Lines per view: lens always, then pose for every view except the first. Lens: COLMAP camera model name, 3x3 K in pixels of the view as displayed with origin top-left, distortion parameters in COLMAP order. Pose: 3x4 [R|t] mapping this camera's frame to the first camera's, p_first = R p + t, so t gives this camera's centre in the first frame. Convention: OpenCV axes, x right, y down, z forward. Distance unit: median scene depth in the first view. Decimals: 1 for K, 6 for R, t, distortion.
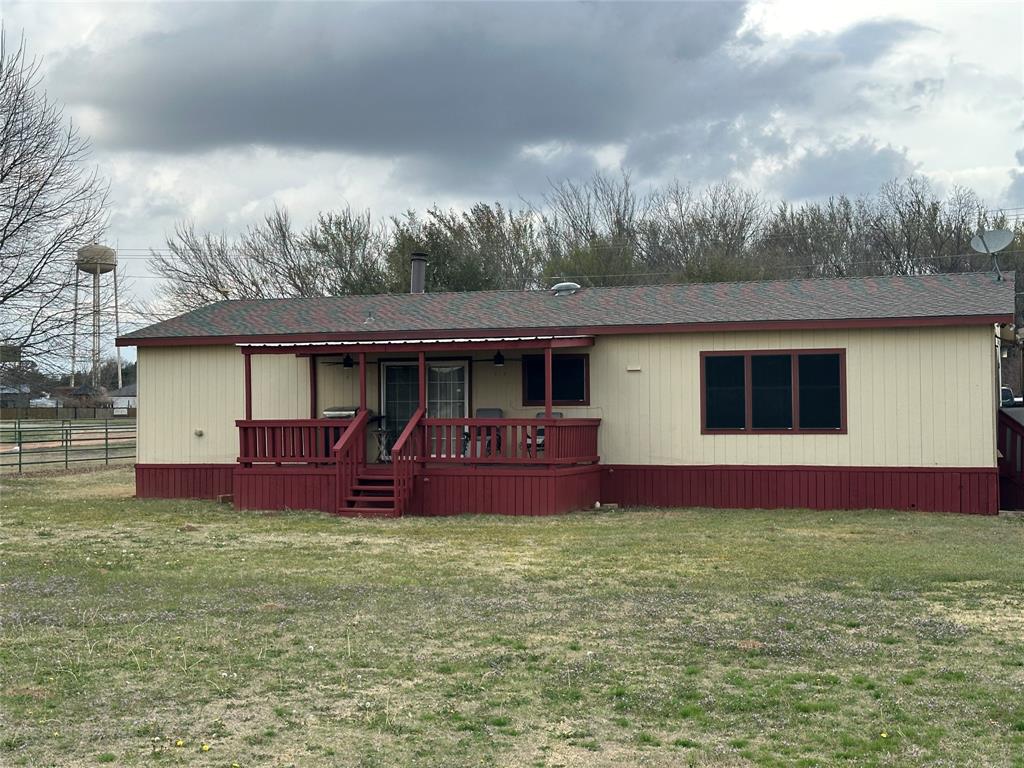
lens RADIAL K [[1576.4, 0, 512.3], [0, 1576.4, 376.9], [0, 0, 1]] dist [0.131798, 0.000000]
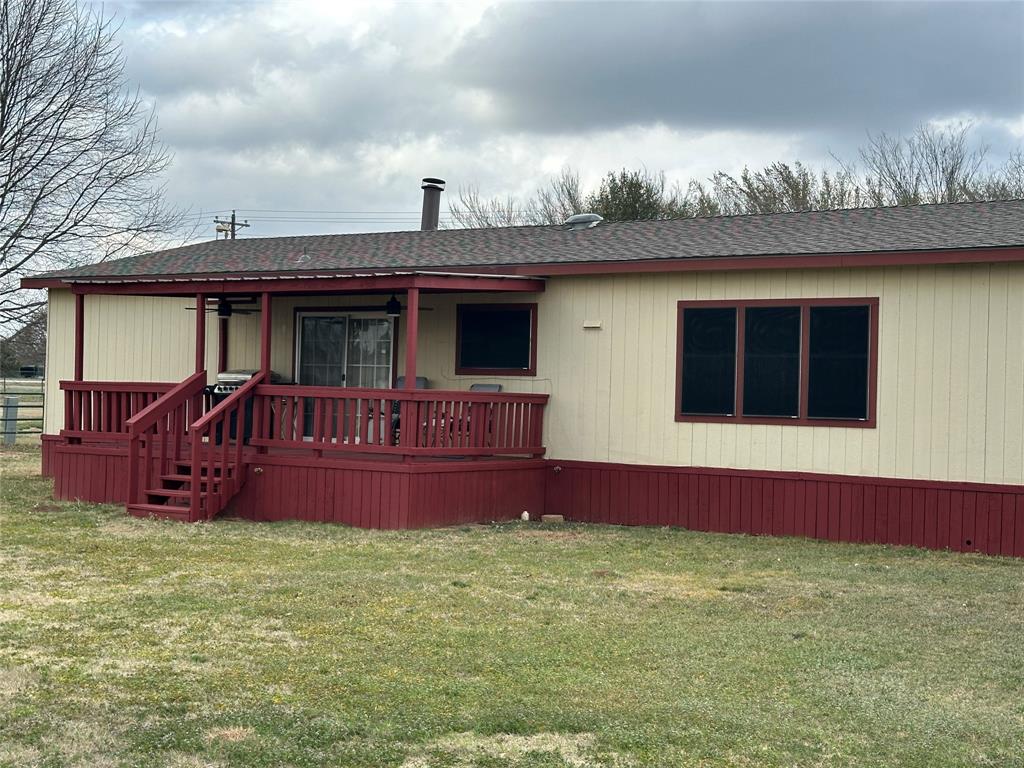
lens RADIAL K [[1576.4, 0, 515.6], [0, 1576.4, 382.3], [0, 0, 1]] dist [0.131798, 0.000000]
pose [[0.964963, 0.029301, -0.260743, 0.231306], [-0.026240, 0.999540, 0.015215, 0.010745], [0.261069, -0.007840, 0.965288, 0.318749]]
